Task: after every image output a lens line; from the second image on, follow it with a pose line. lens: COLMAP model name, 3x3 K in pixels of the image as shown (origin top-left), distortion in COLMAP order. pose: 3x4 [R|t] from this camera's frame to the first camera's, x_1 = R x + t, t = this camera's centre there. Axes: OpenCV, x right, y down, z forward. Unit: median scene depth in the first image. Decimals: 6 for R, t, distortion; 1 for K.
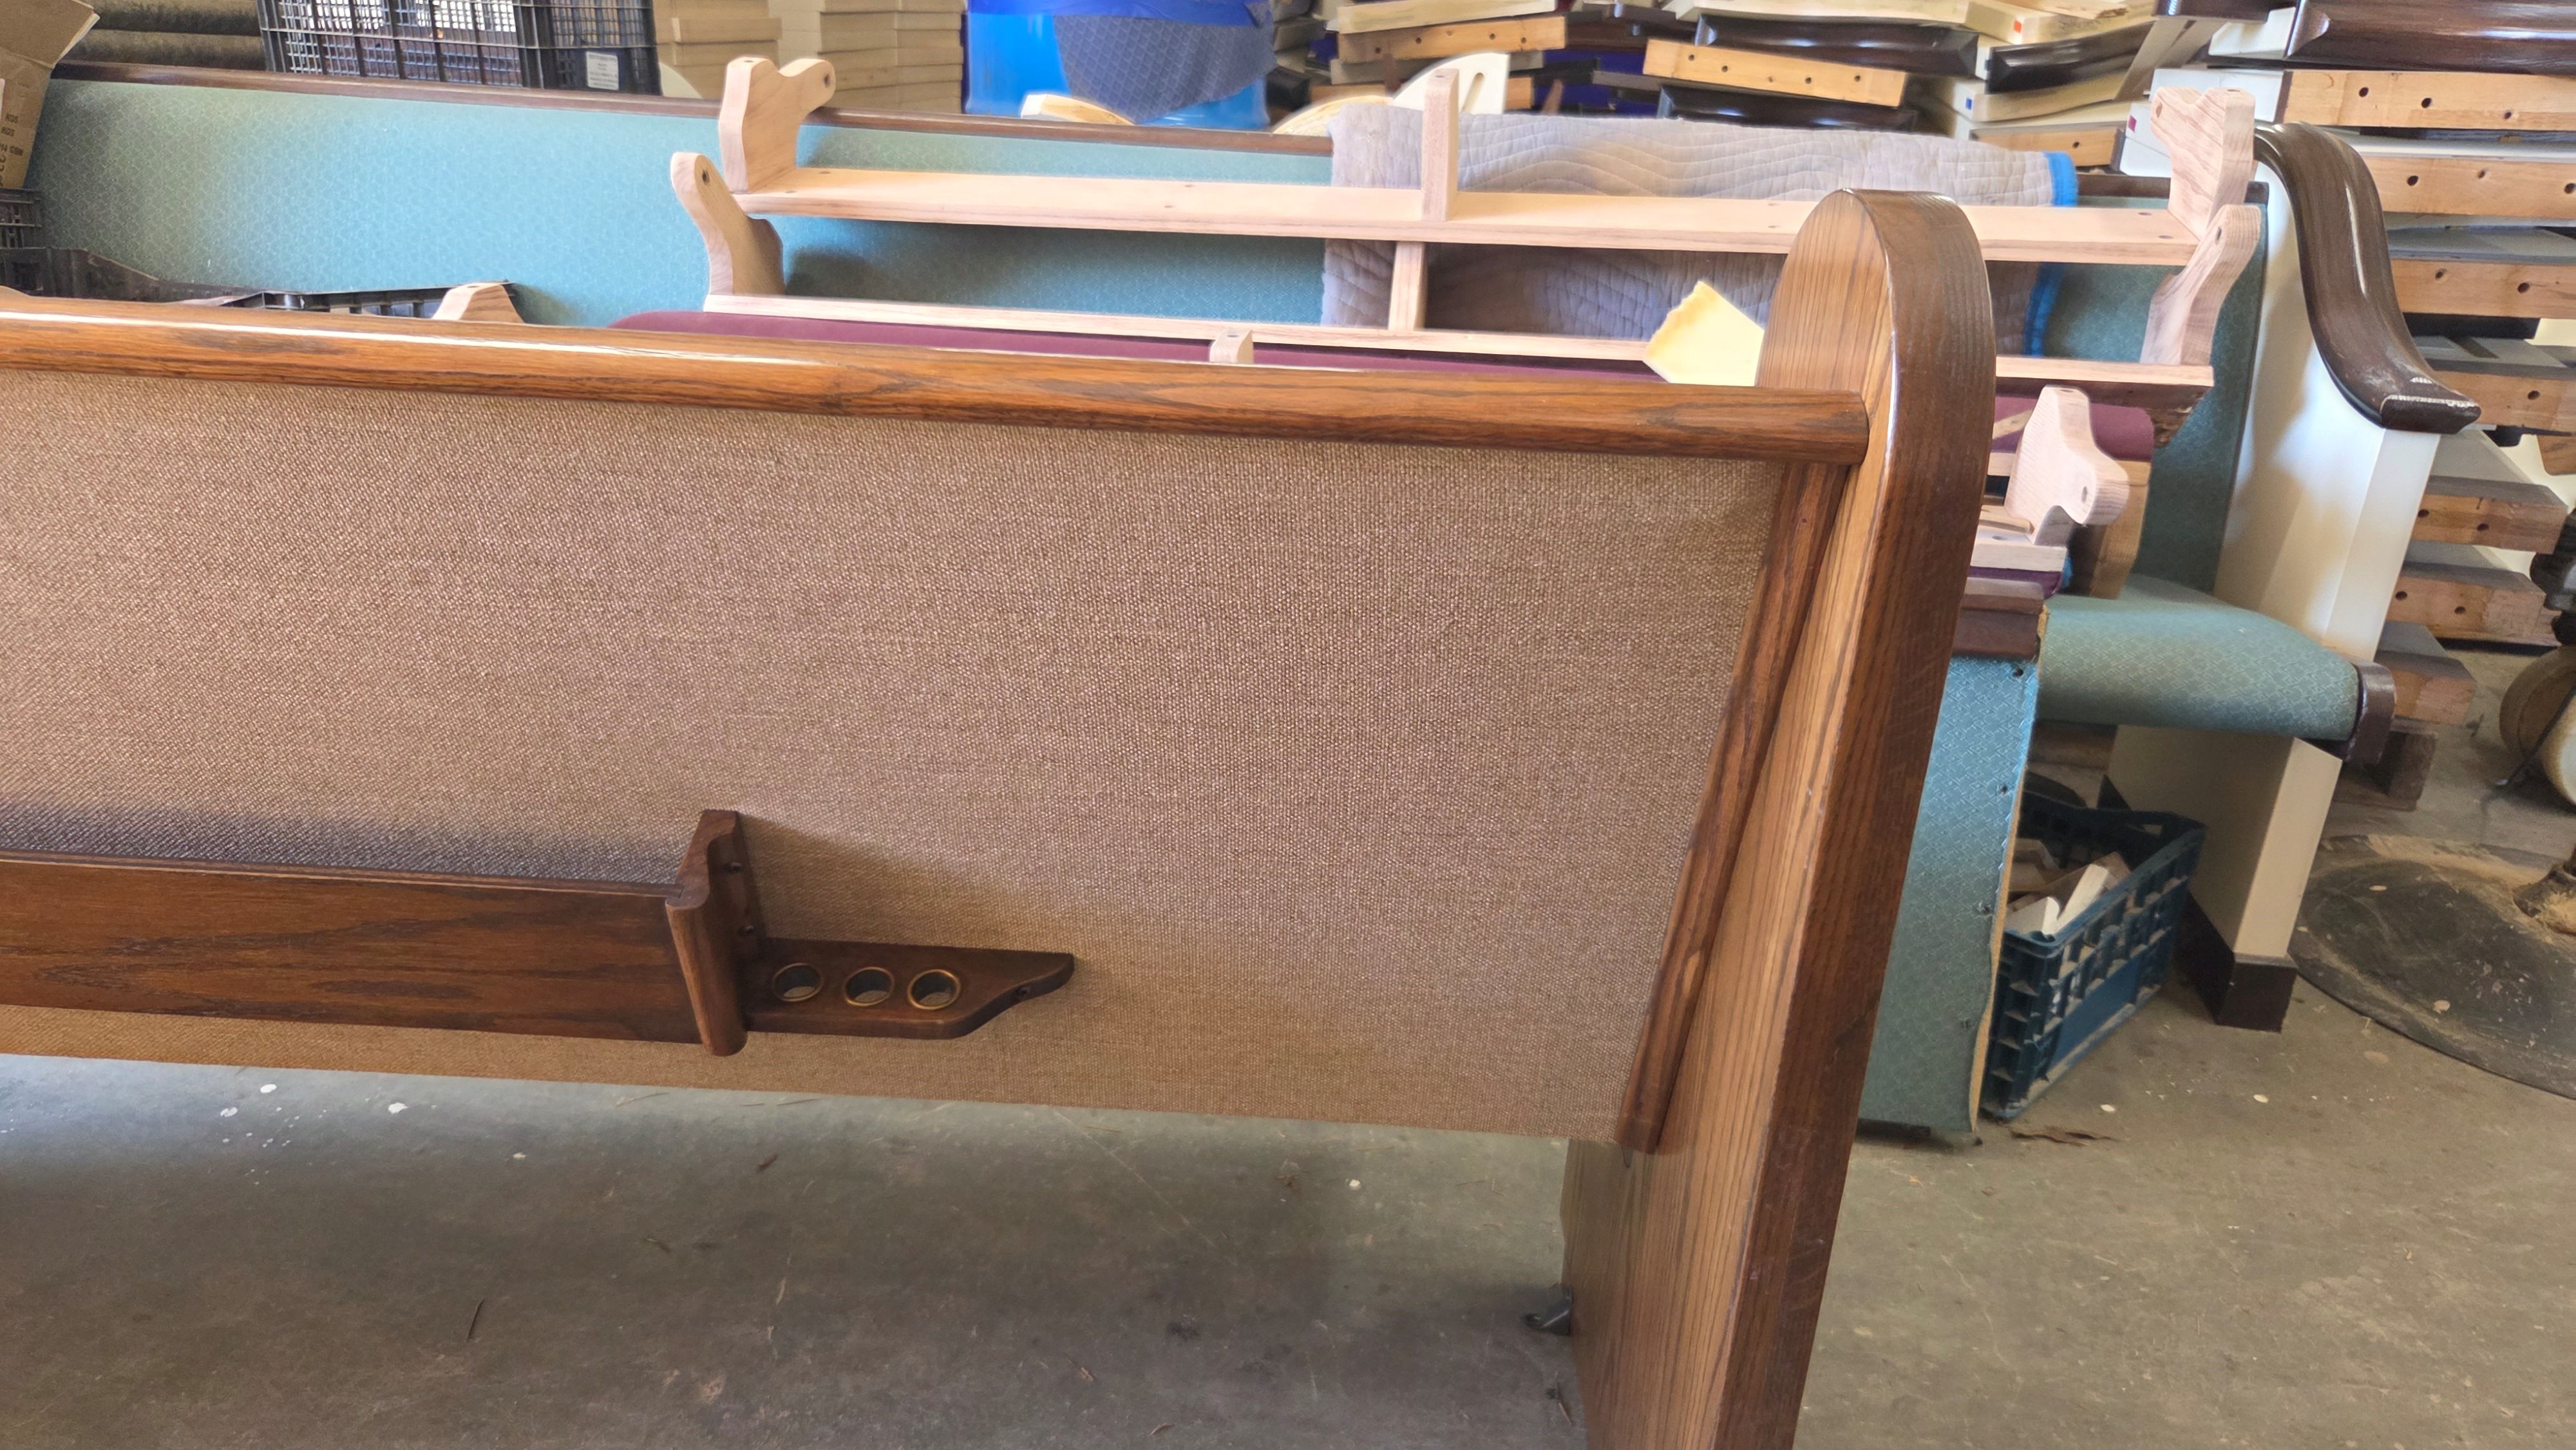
lens RADIAL K [[1768.6, 0, 1280.6], [0, 1768.6, 711.5], [0, 0, 1]] dist [0.059394, -0.049634]
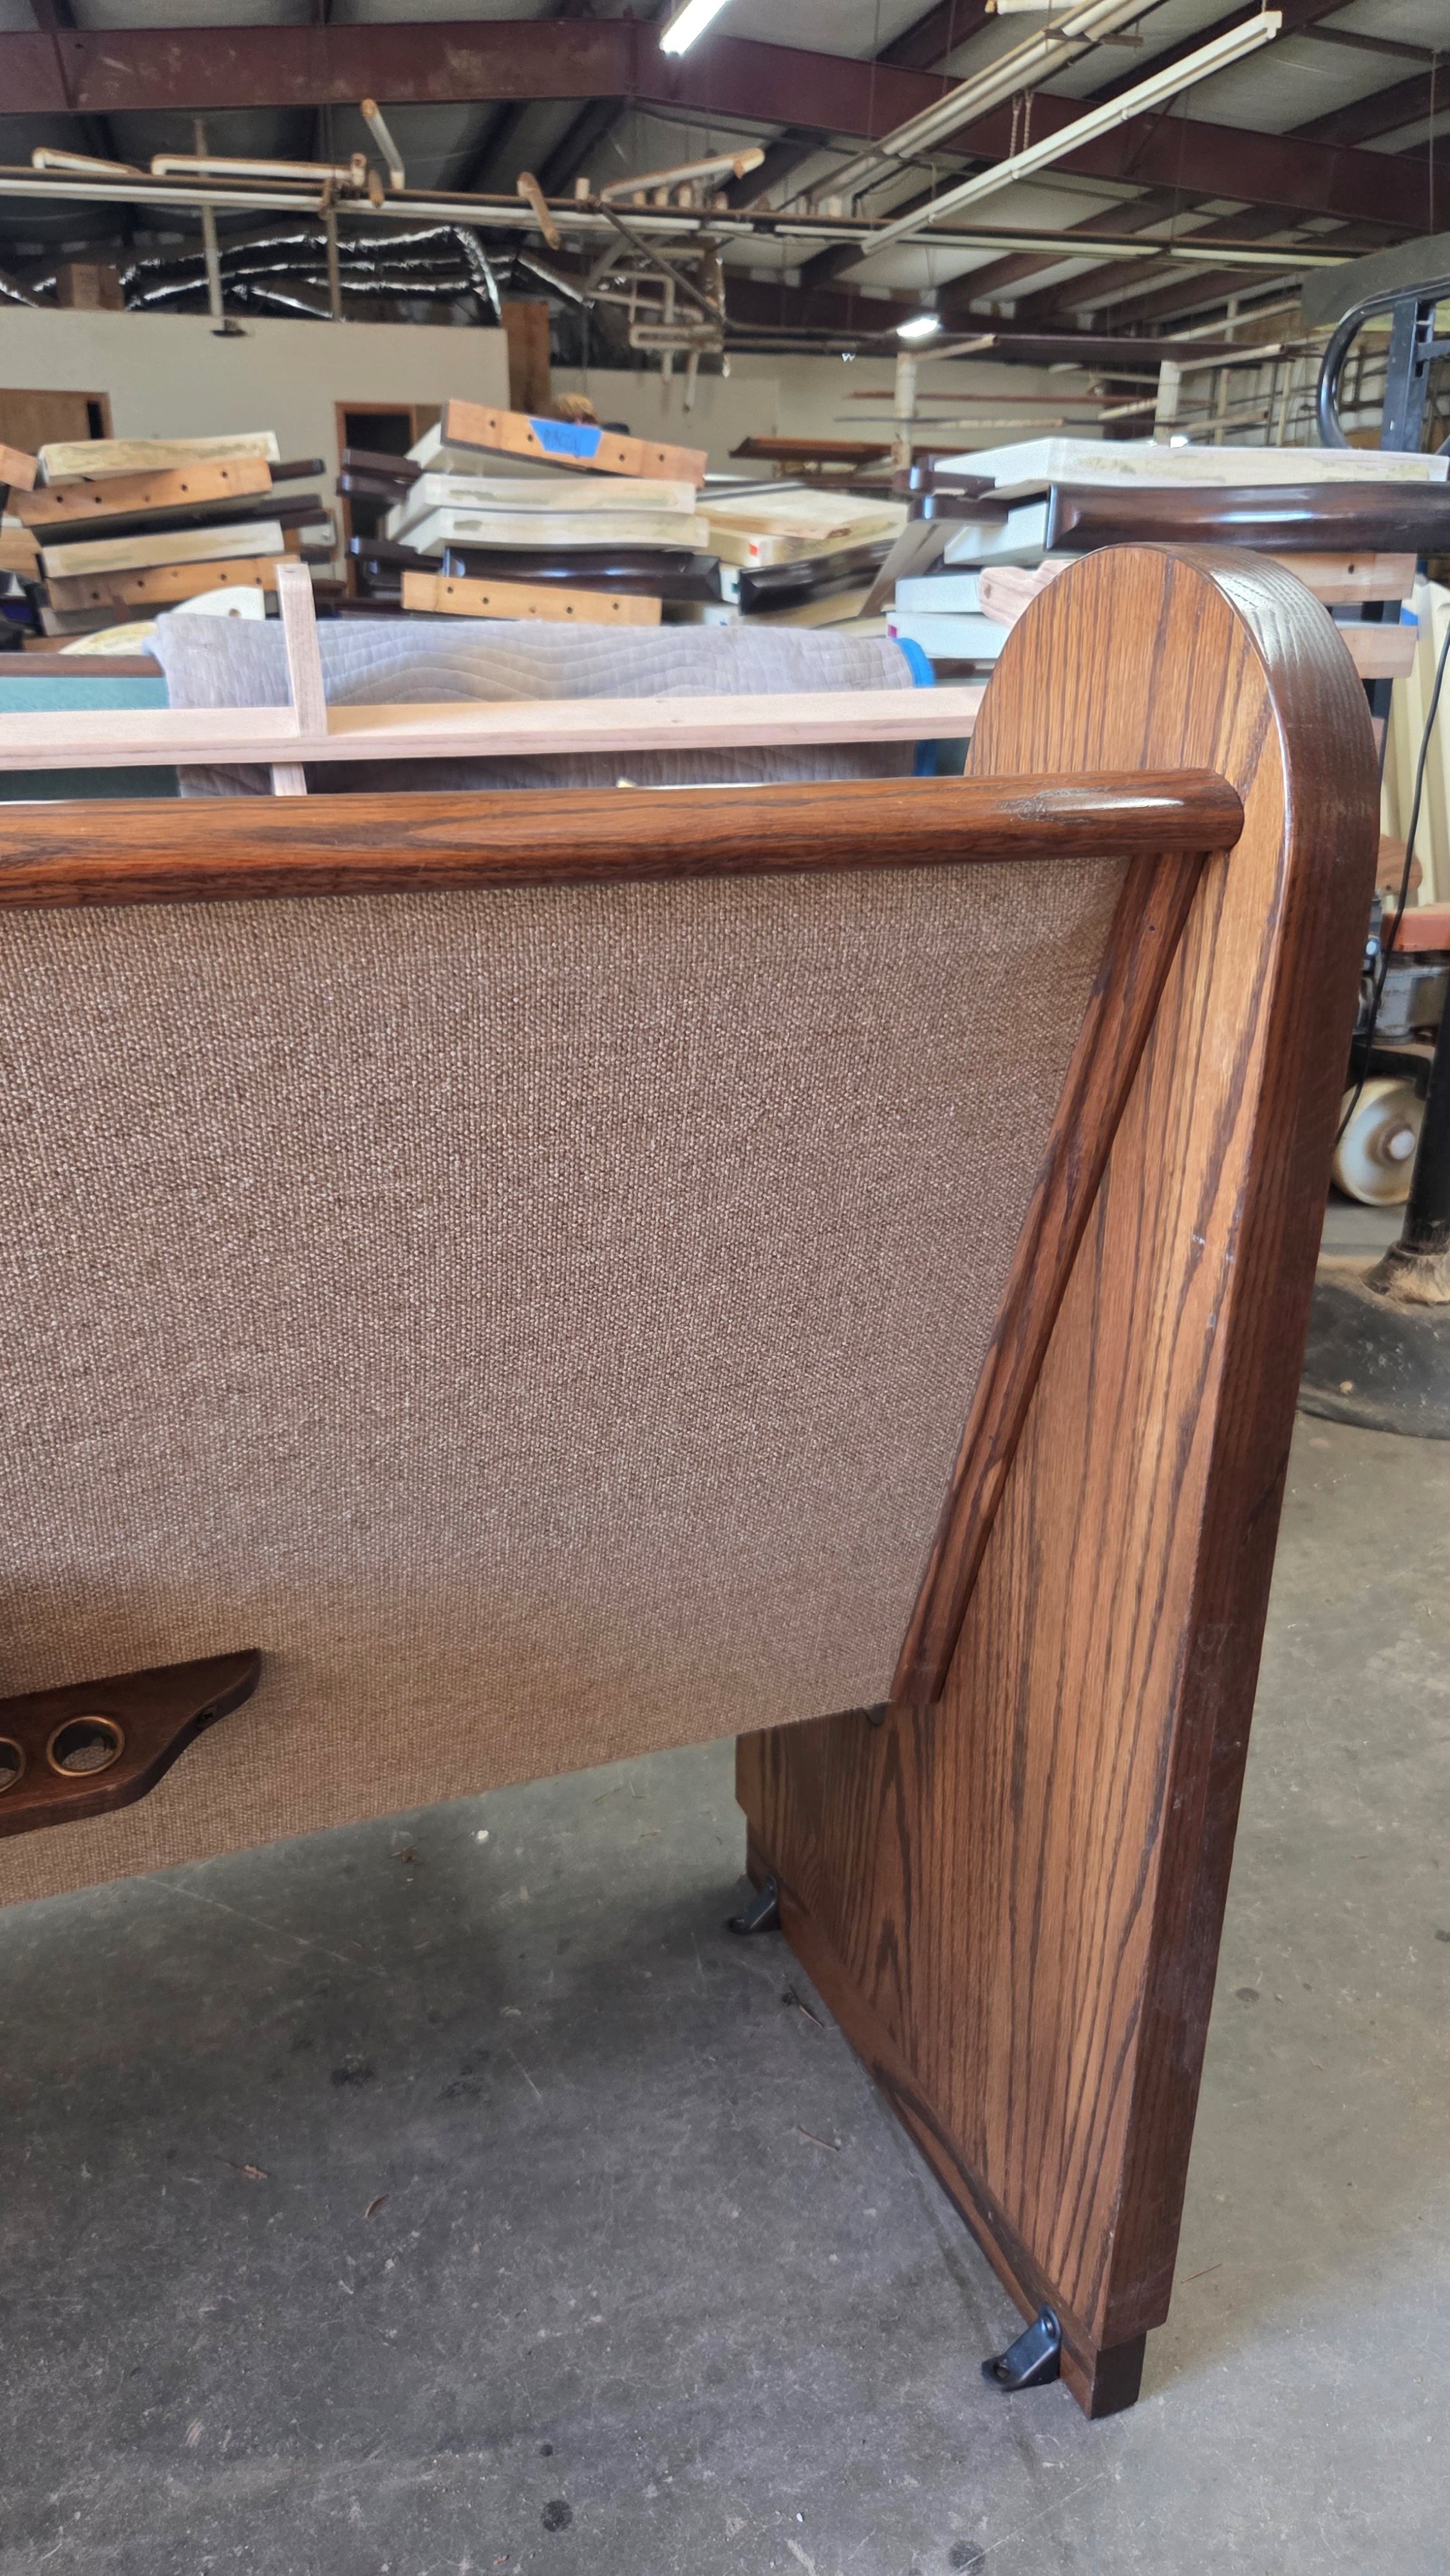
lens RADIAL K [[1768.6, 0, 718.7], [0, 1768.6, 1276.5], [0, 0, 1]] dist [0.059394, -0.049634]
pose [[0.912656, -0.176790, 0.368516, -0.190560], [0.180285, 0.983291, 0.025228, -0.001165], [-0.366819, 0.043414, 0.929279, 0.225676]]
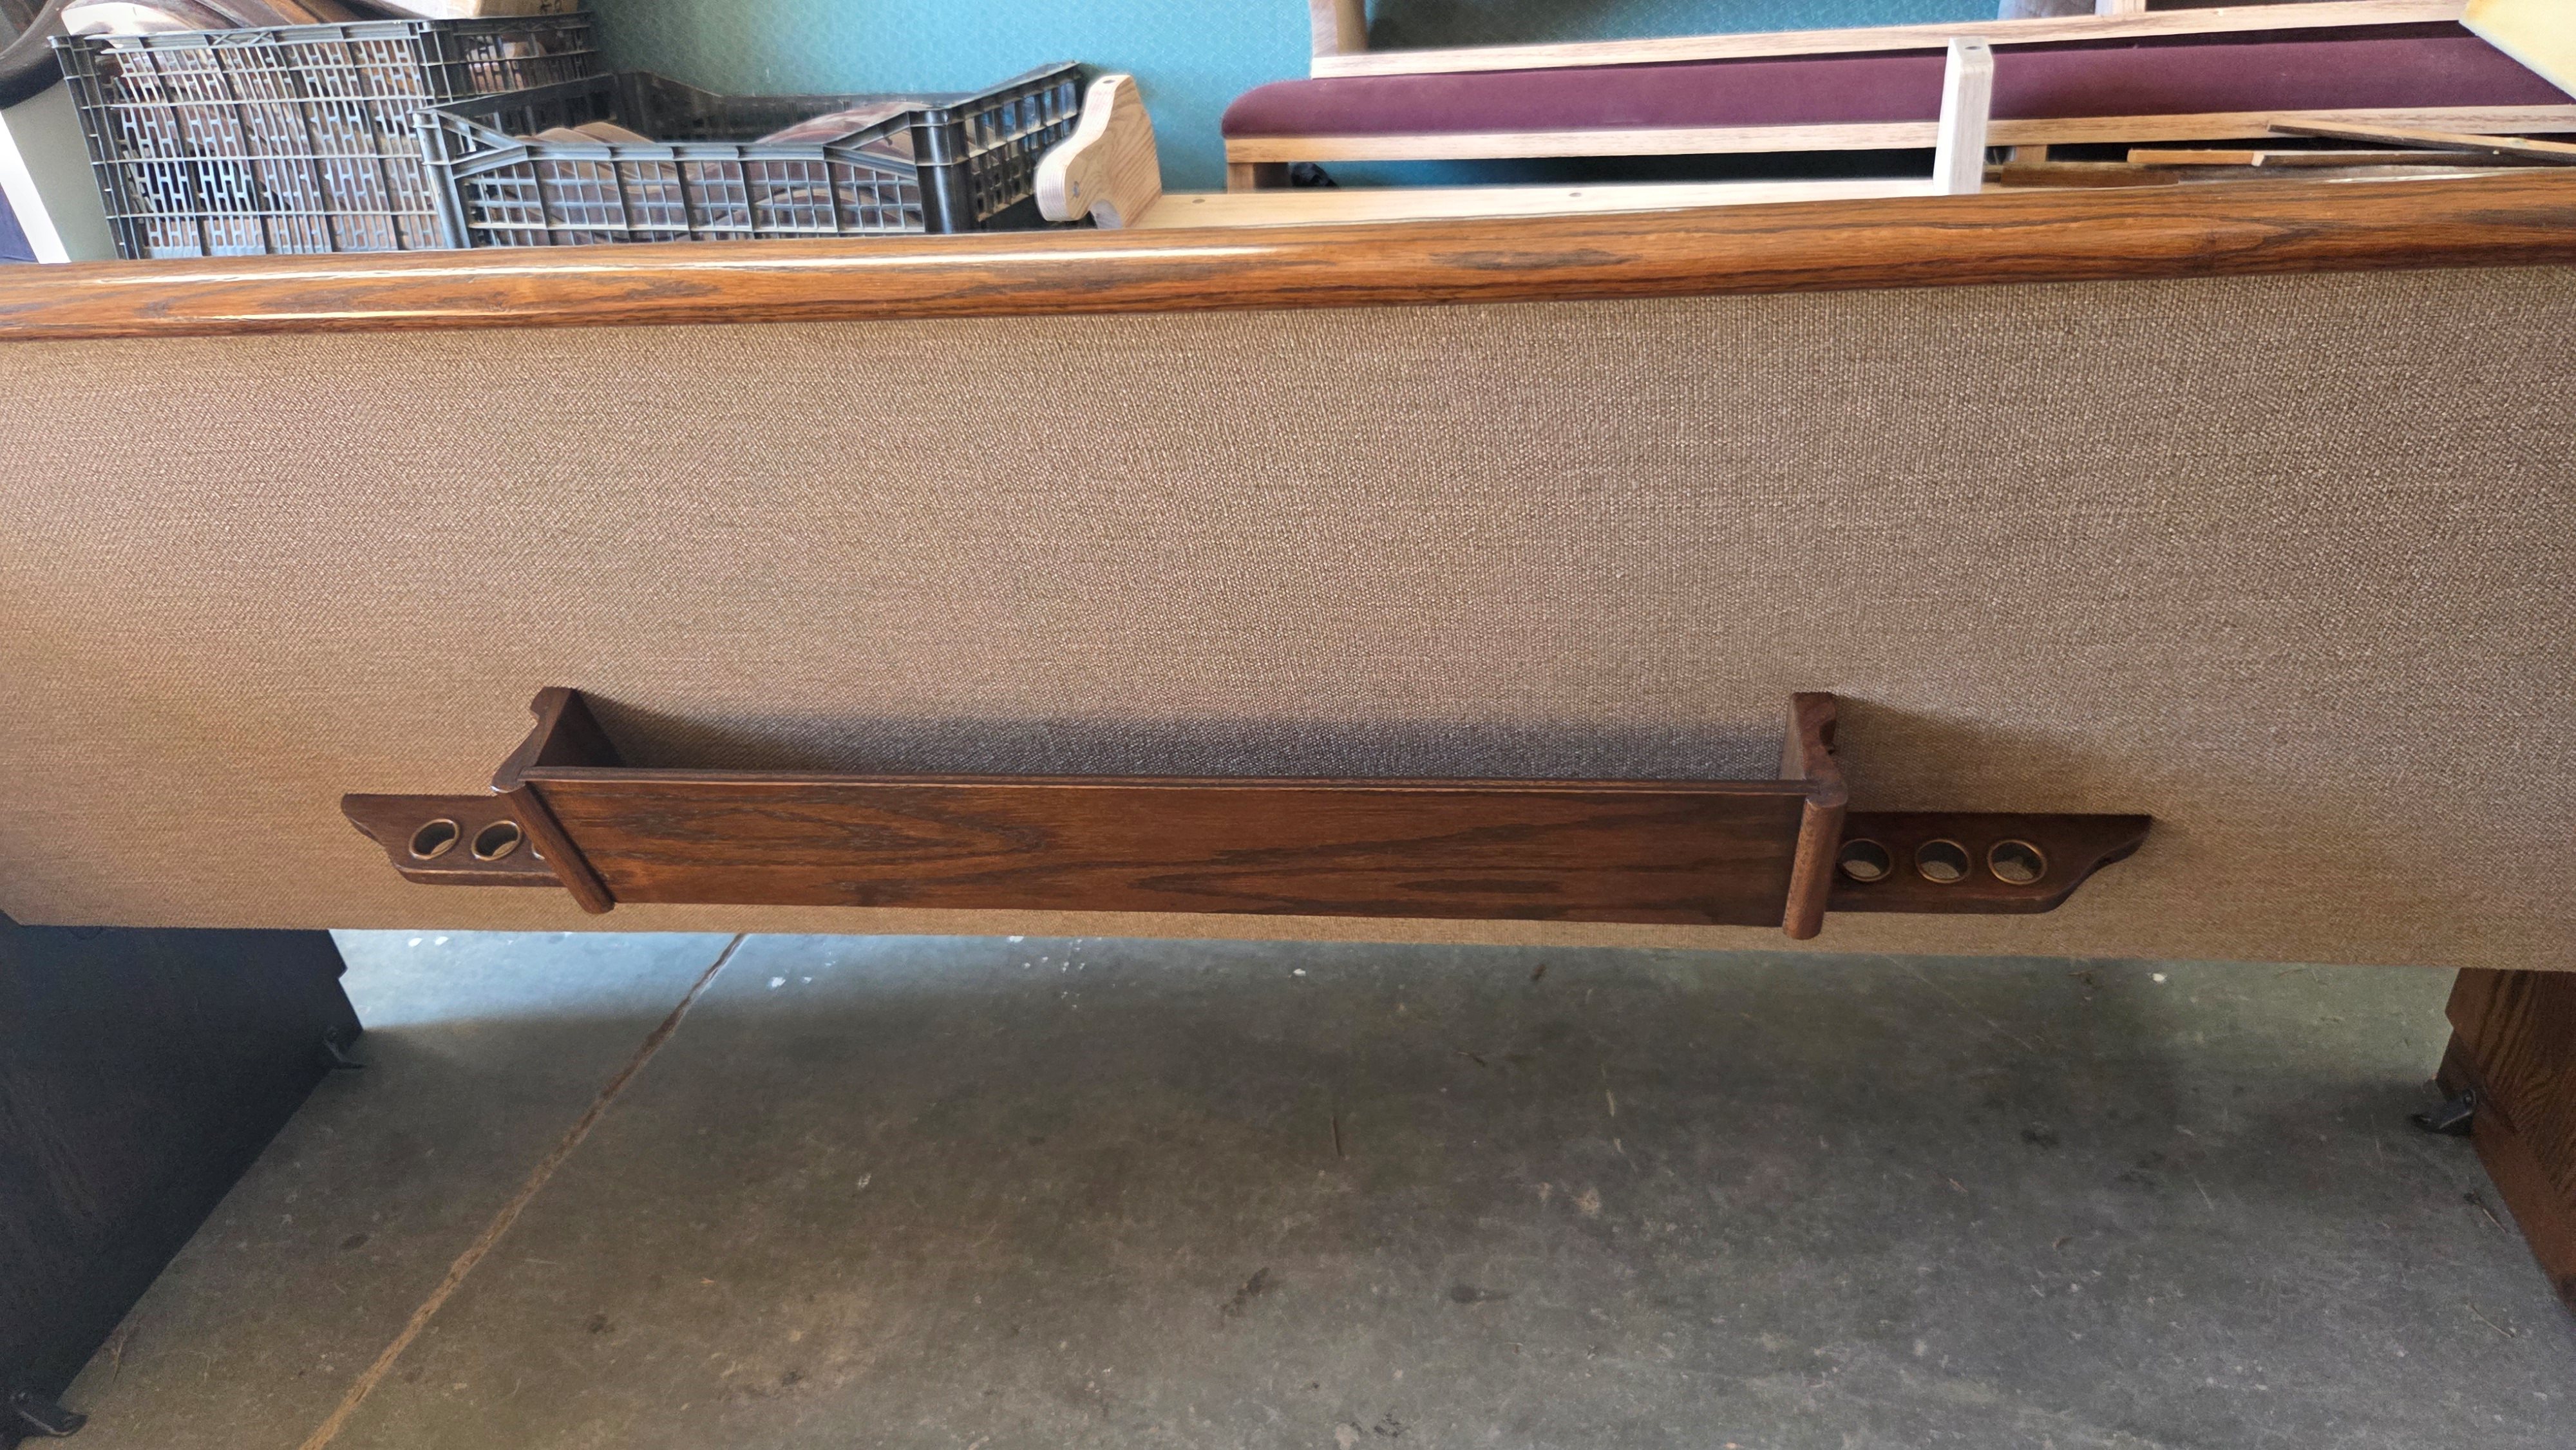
lens RADIAL K [[1768.6, 0, 1295.6], [0, 1768.6, 762.1], [0, 0, 1]] dist [0.059394, -0.049634]
pose [[0.989205, -0.048934, -0.138128, -0.432240], [0.074992, 0.978860, 0.190286, -0.101866], [0.125897, -0.198590, 0.971963, 0.041692]]
